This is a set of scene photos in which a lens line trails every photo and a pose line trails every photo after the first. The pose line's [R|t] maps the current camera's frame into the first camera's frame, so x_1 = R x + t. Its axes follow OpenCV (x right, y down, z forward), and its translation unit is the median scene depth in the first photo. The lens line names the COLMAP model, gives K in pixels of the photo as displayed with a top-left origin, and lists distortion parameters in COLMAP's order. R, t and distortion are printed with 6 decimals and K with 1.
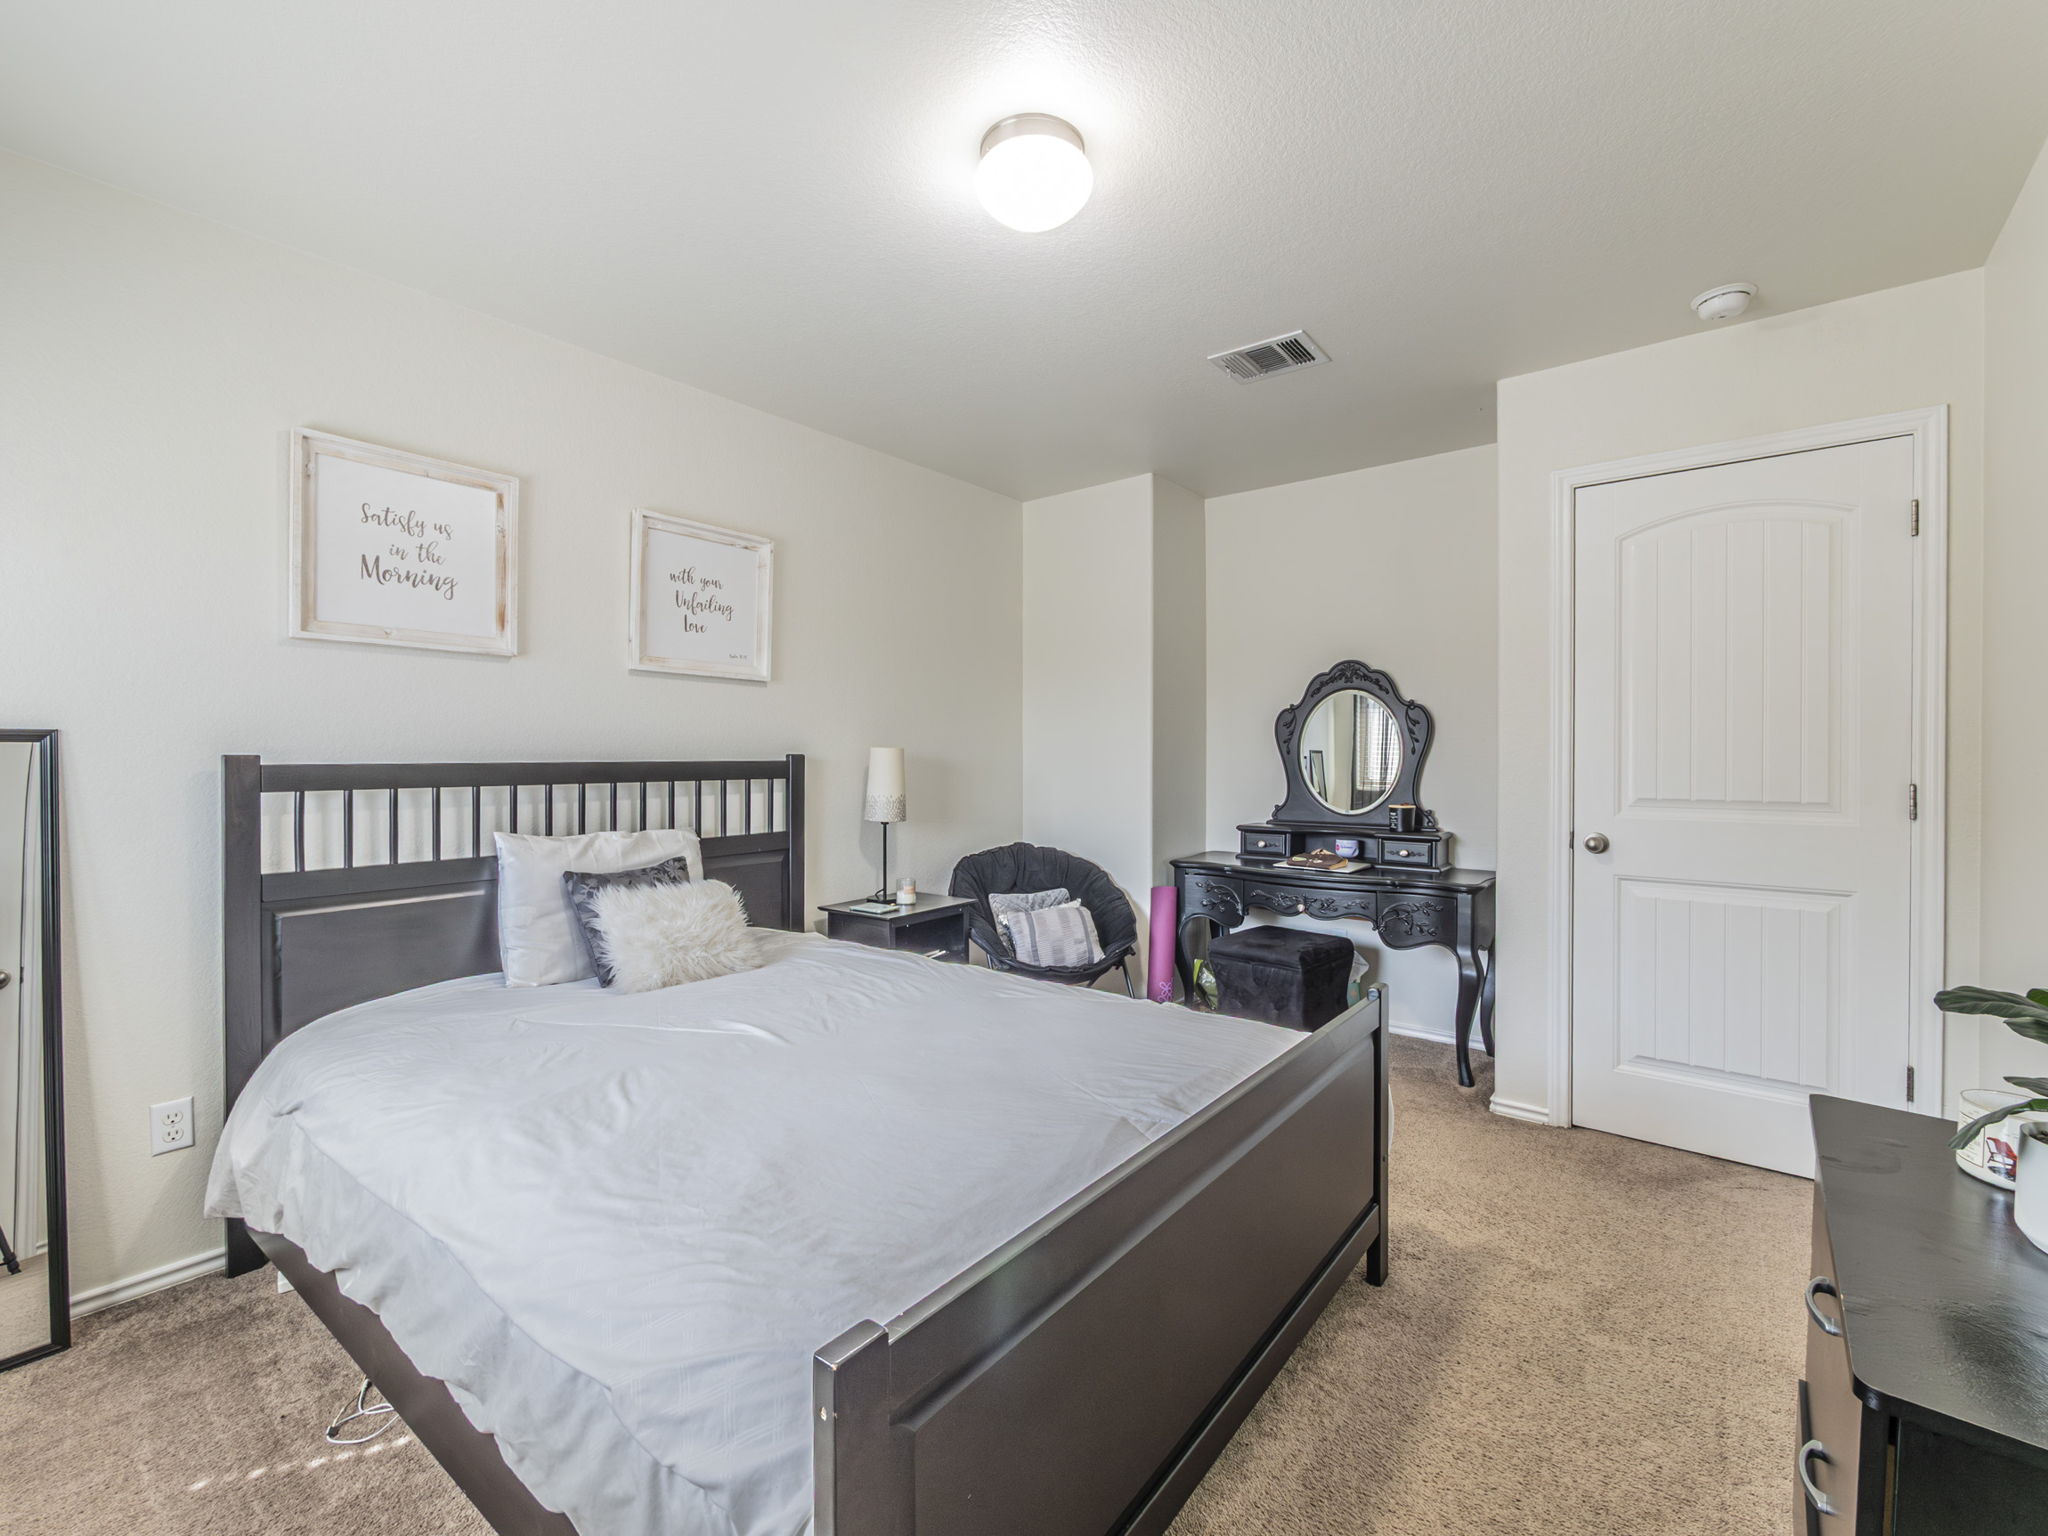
lens RADIAL K [[873.5, 0, 1026.6], [0, 873.5, 744.1], [0, 0, 1]] dist [-0.000947, 0.000316]
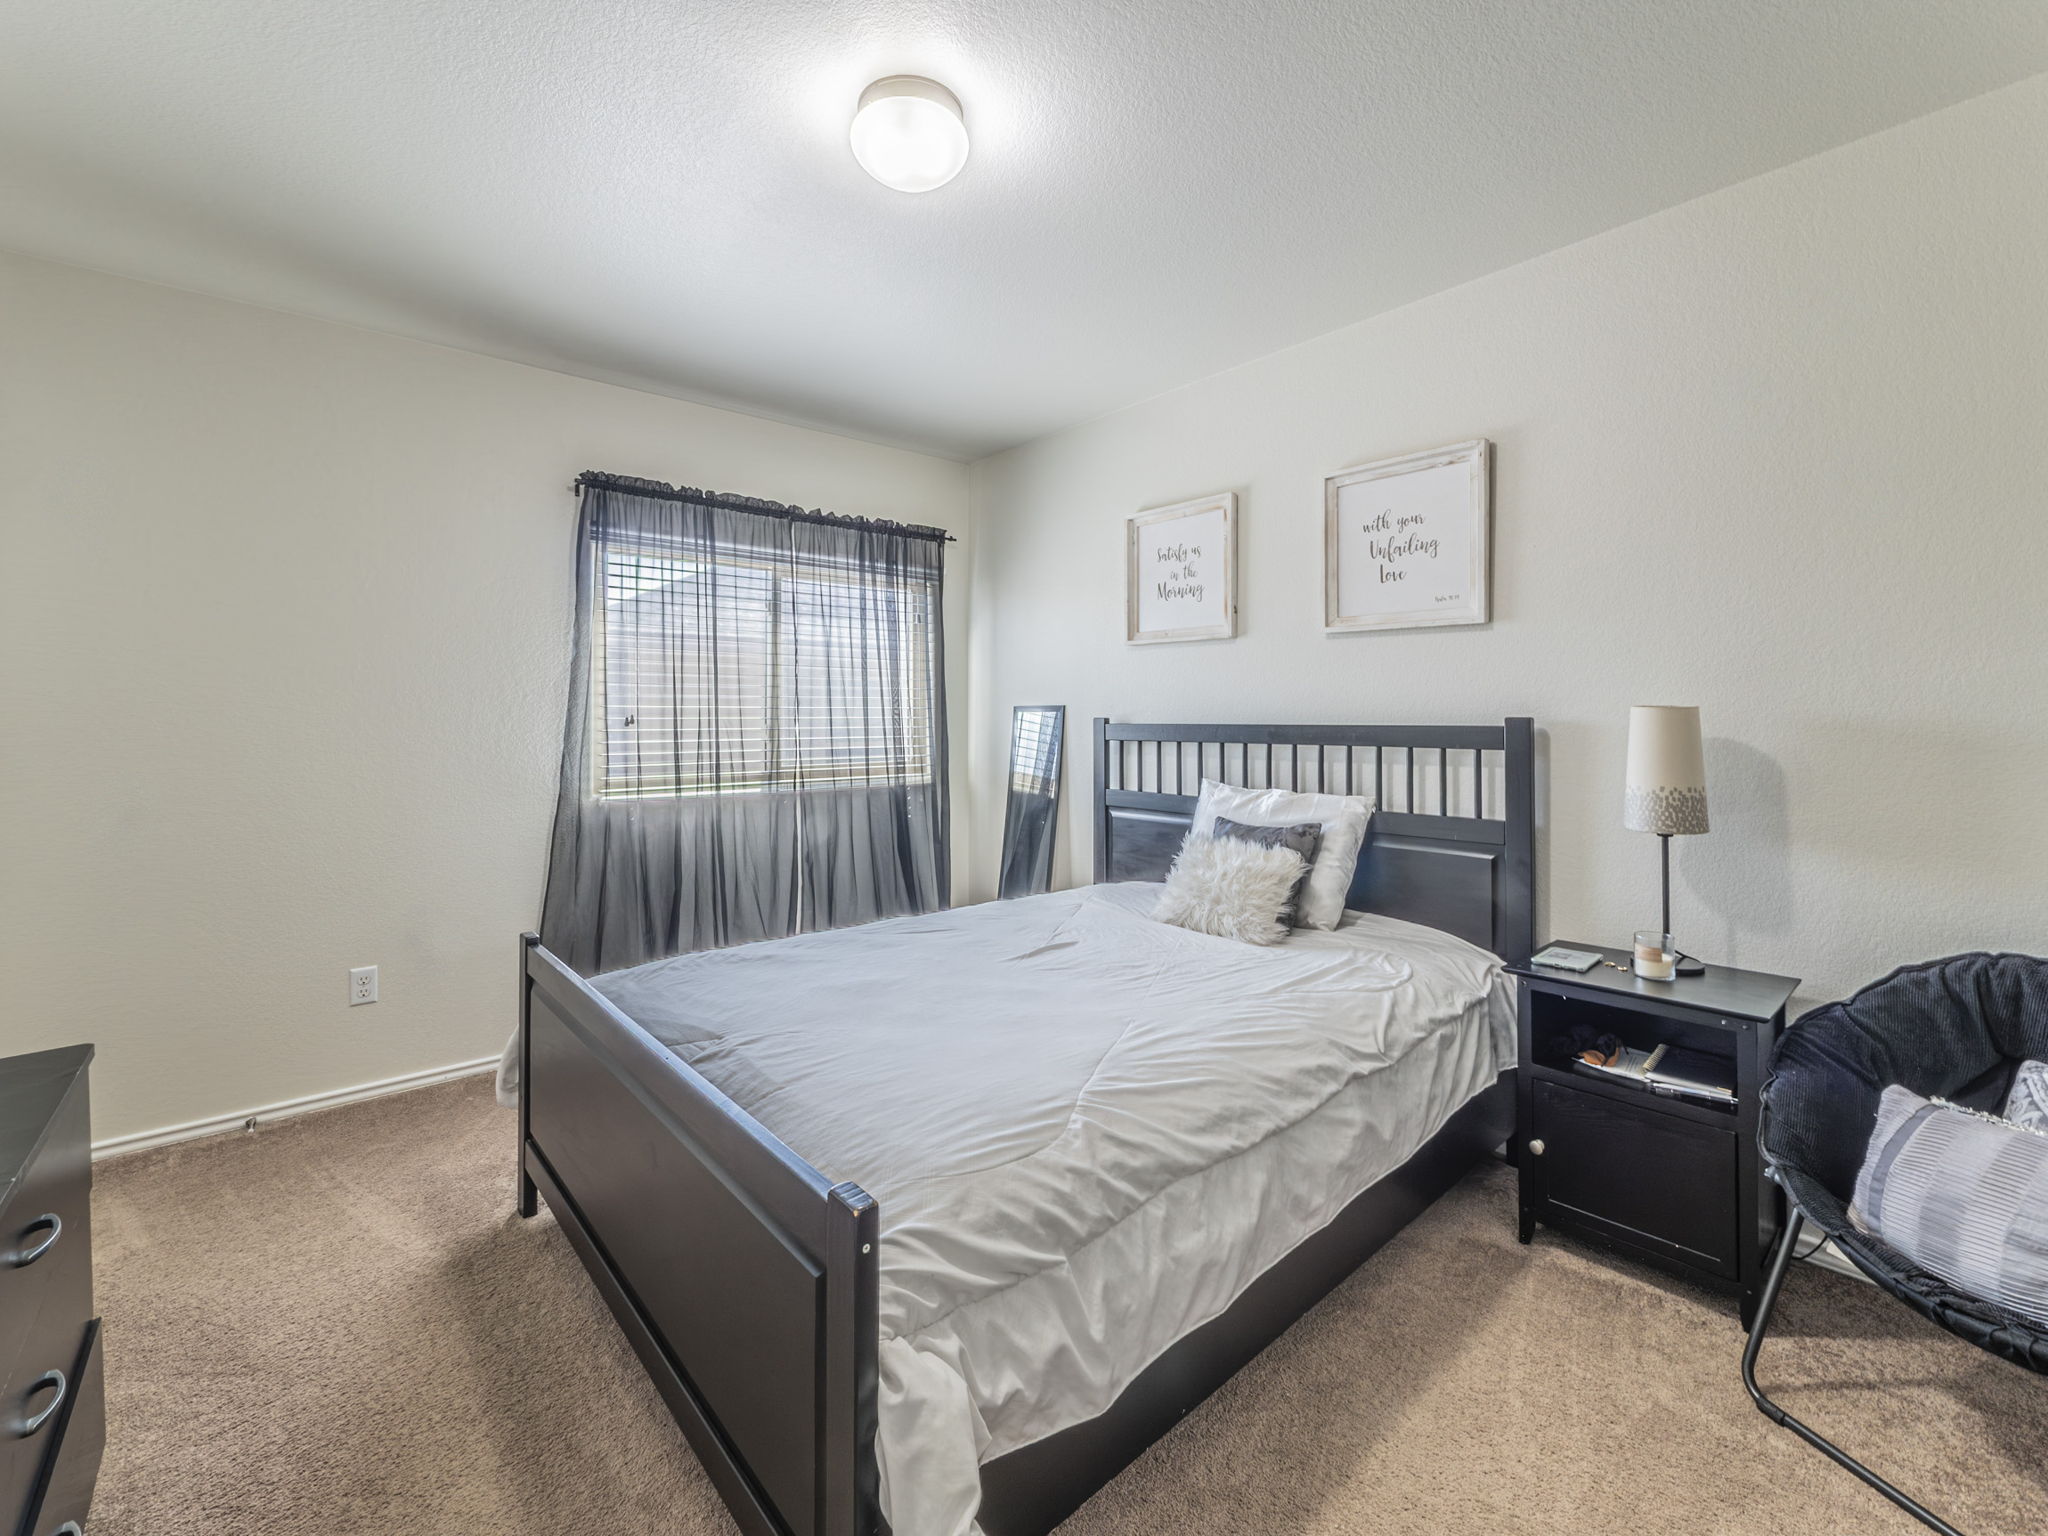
lens RADIAL K [[887.5, 0, 1052.6], [0, 887.5, 727.1], [0, 0, 1]] dist [-0.000347, 0.000199]
pose [[-0.170527, 0.006193, -0.985334, 0.583845], [0.005389, 0.999971, 0.005353, 0.014756], [0.985338, -0.004397, -0.170555, 0.818643]]
